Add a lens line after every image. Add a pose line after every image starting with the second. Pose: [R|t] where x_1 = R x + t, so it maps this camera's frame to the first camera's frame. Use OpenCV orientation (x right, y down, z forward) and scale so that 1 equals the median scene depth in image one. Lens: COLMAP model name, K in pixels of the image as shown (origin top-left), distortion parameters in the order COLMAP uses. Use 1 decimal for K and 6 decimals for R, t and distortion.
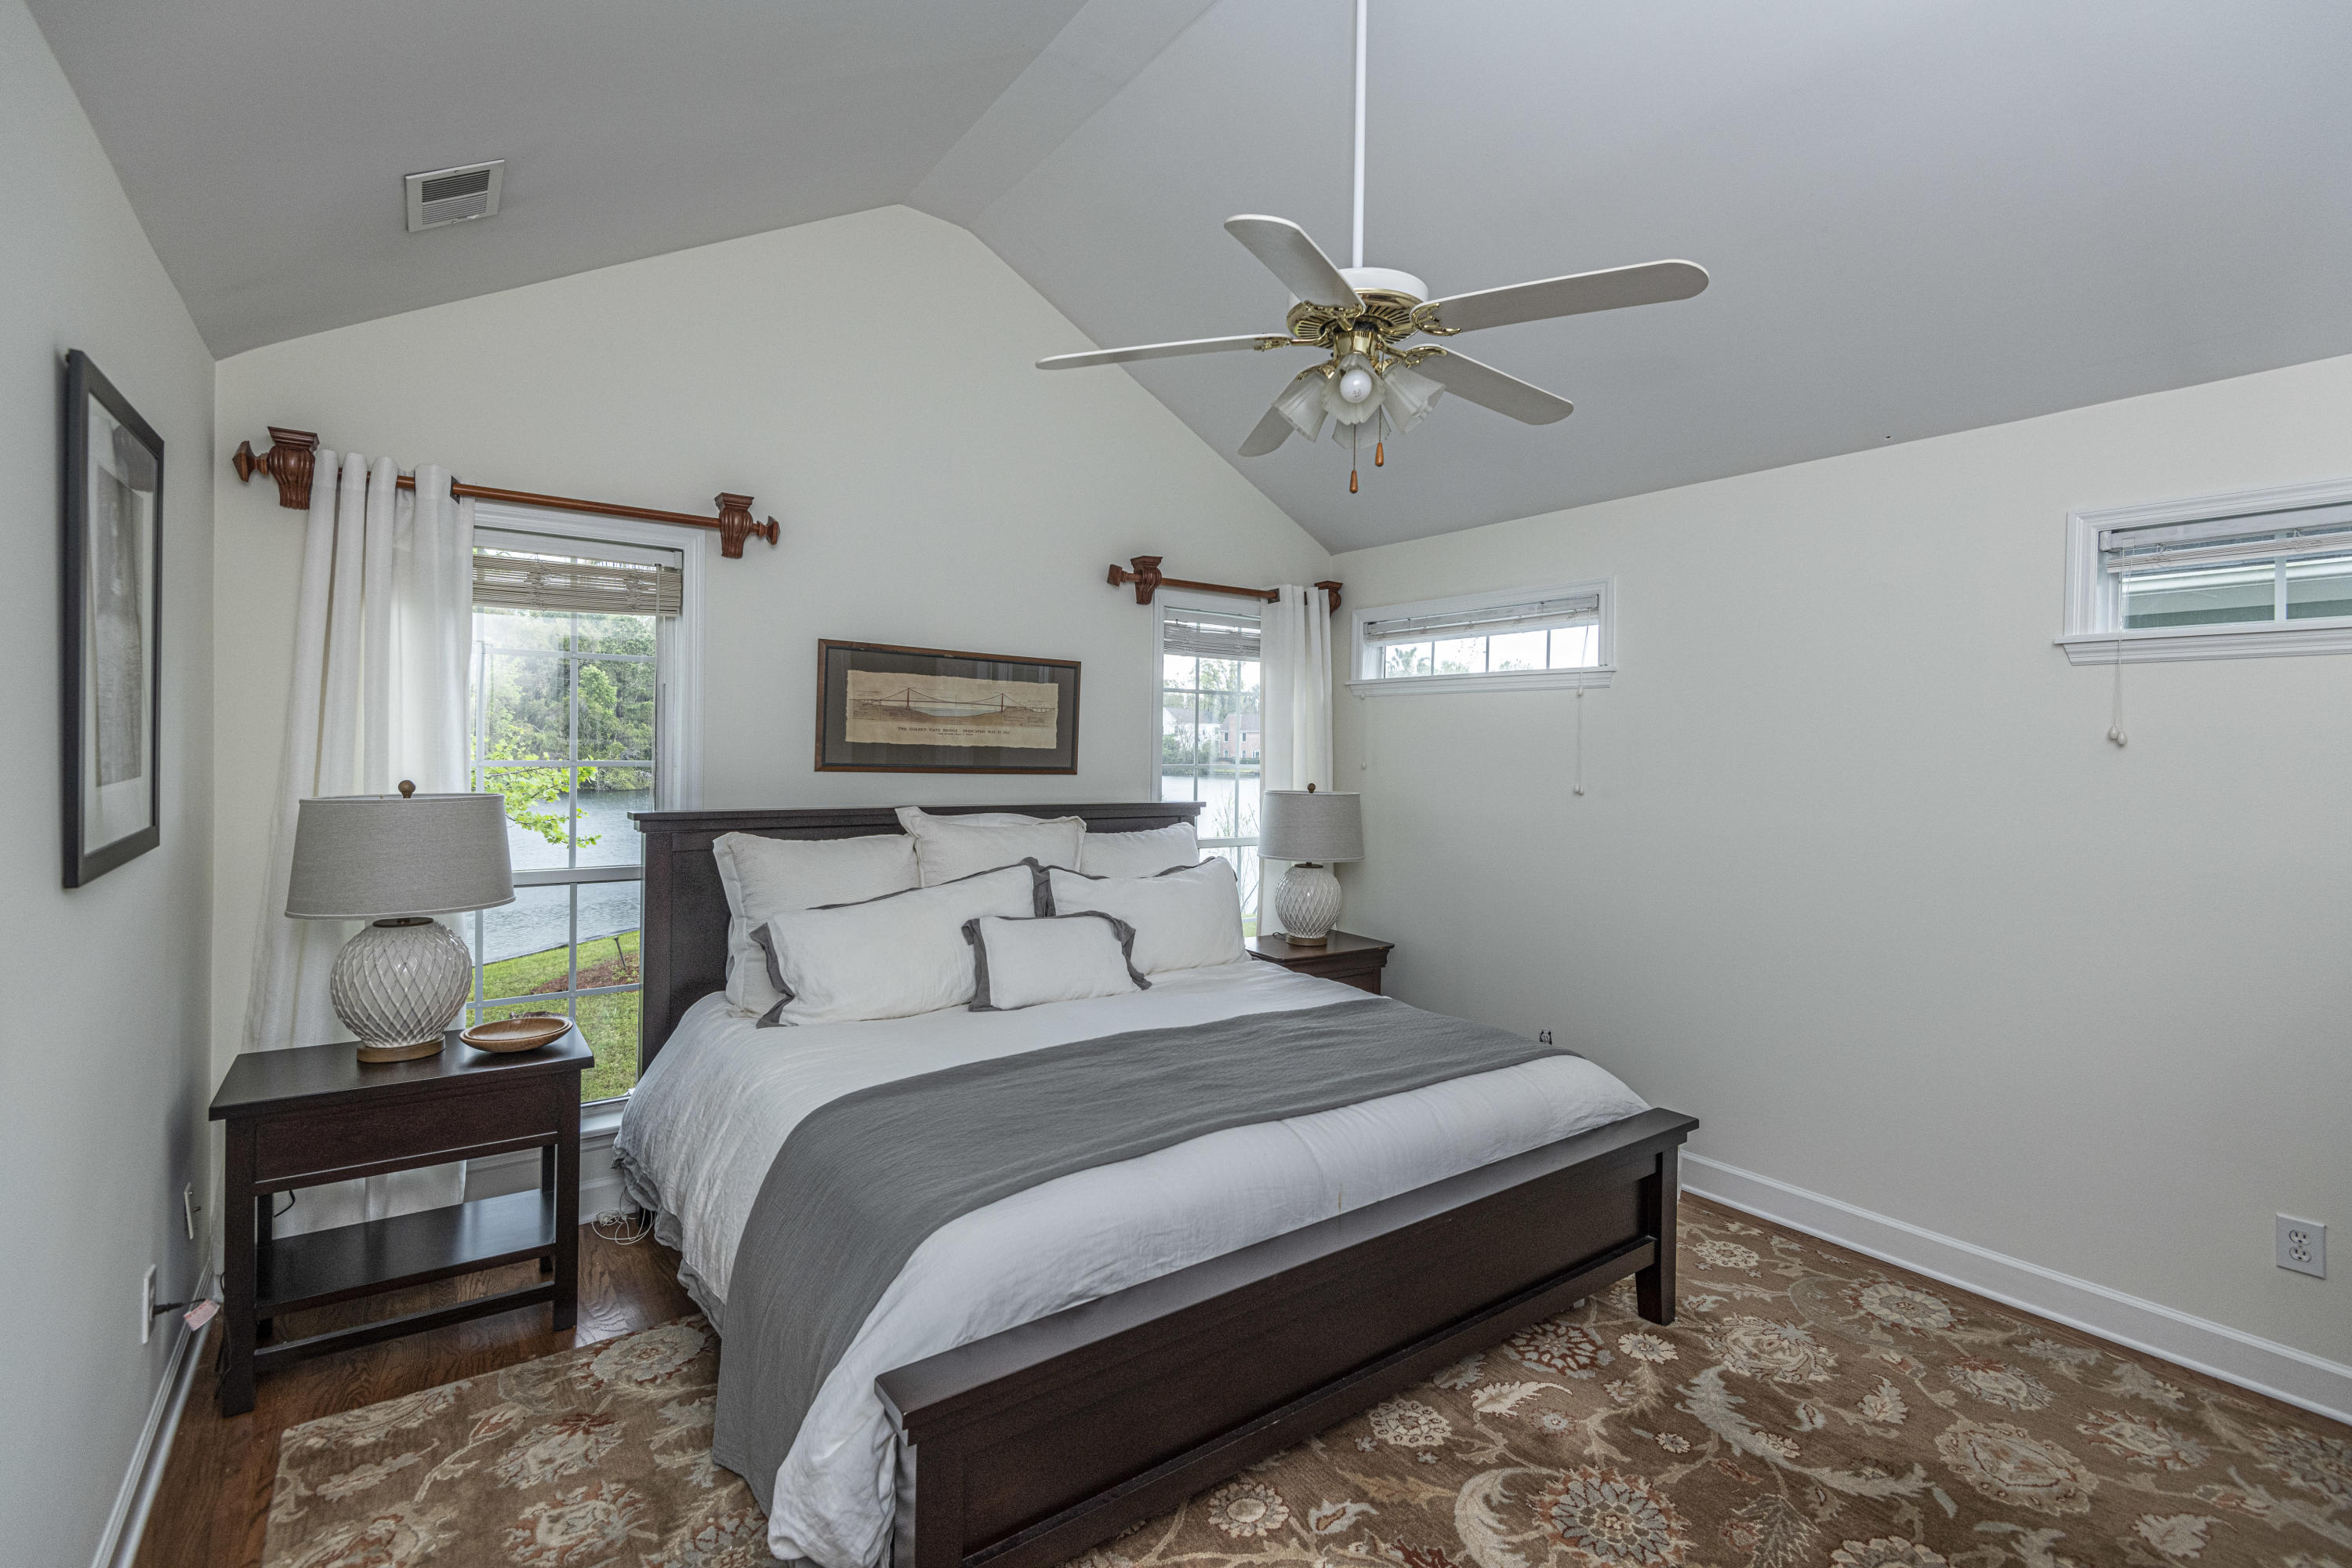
lens RADIAL K [[1068.9, 0, 1167.8], [0, 1068.9, 784.0], [0, 0, 1]] dist [0.029823, -0.010554]
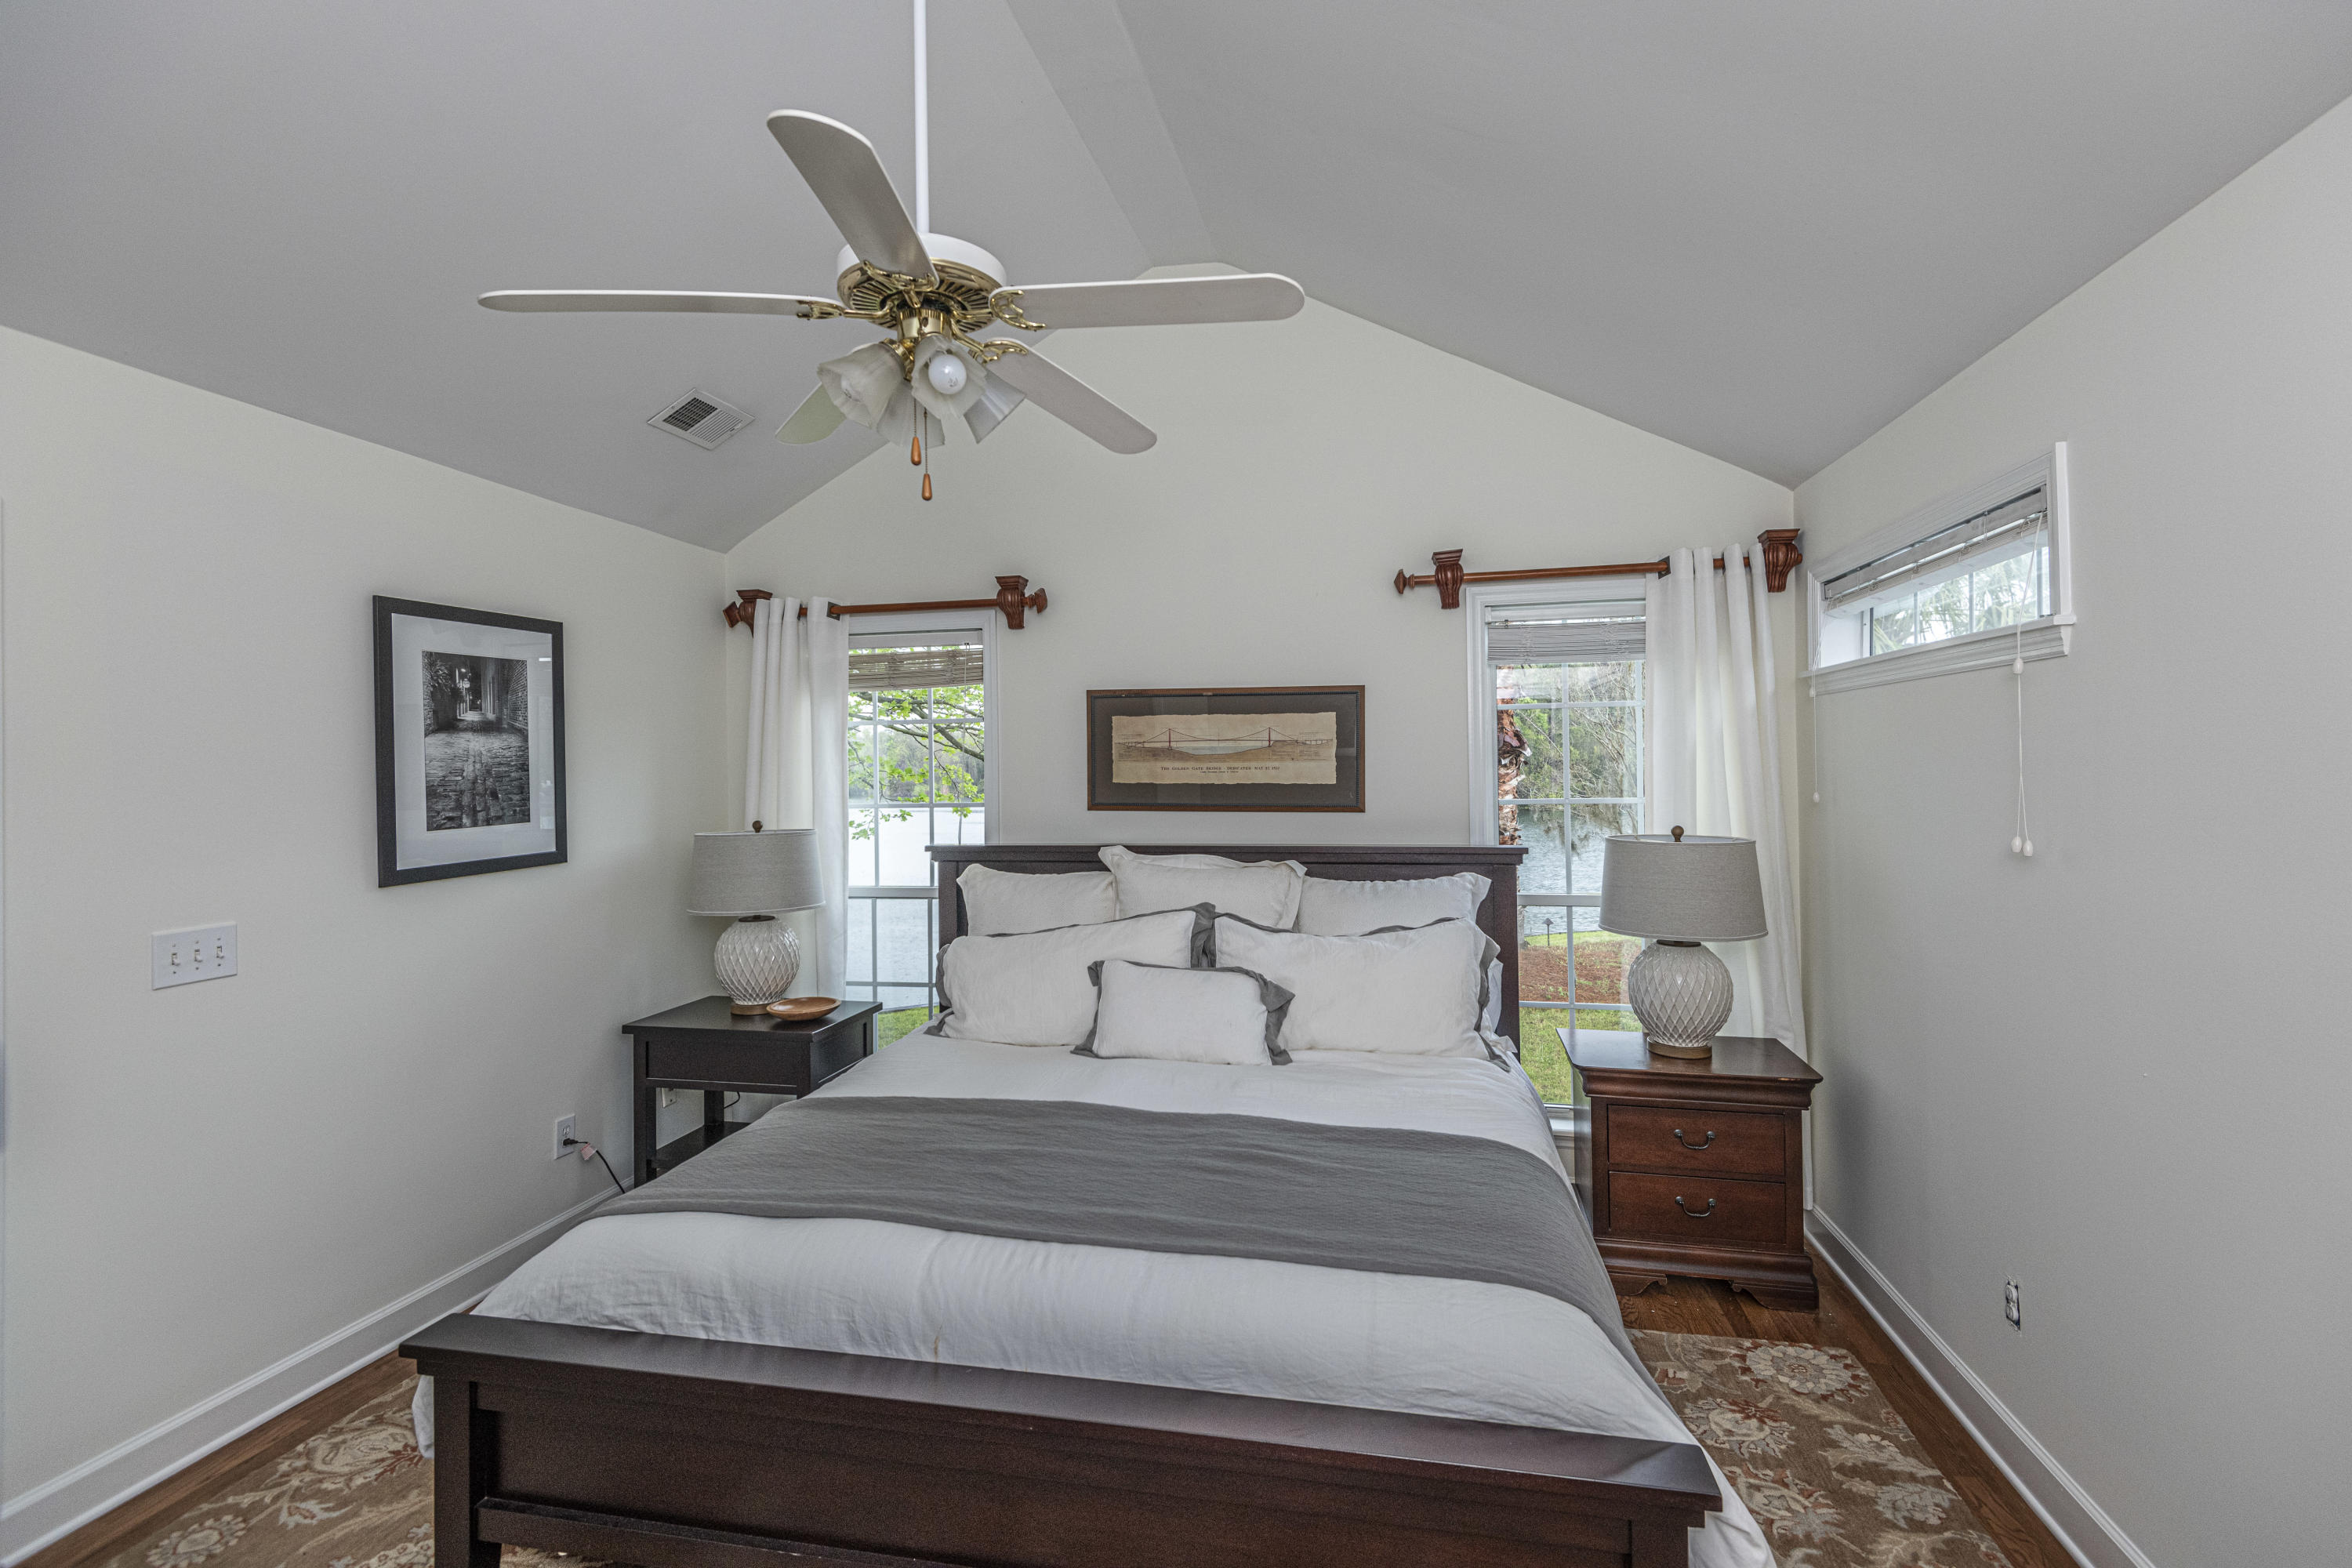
lens RADIAL K [[1068.9, 0, 1170.1], [0, 1068.9, 757.4], [0, 0, 1]] dist [0.029823, -0.010554]
pose [[0.662816, -0.033237, -0.748045, 0.570202], [0.000927, 0.999050, -0.043568, -0.018989], [0.748782, 0.028184, 0.662217, 0.353042]]
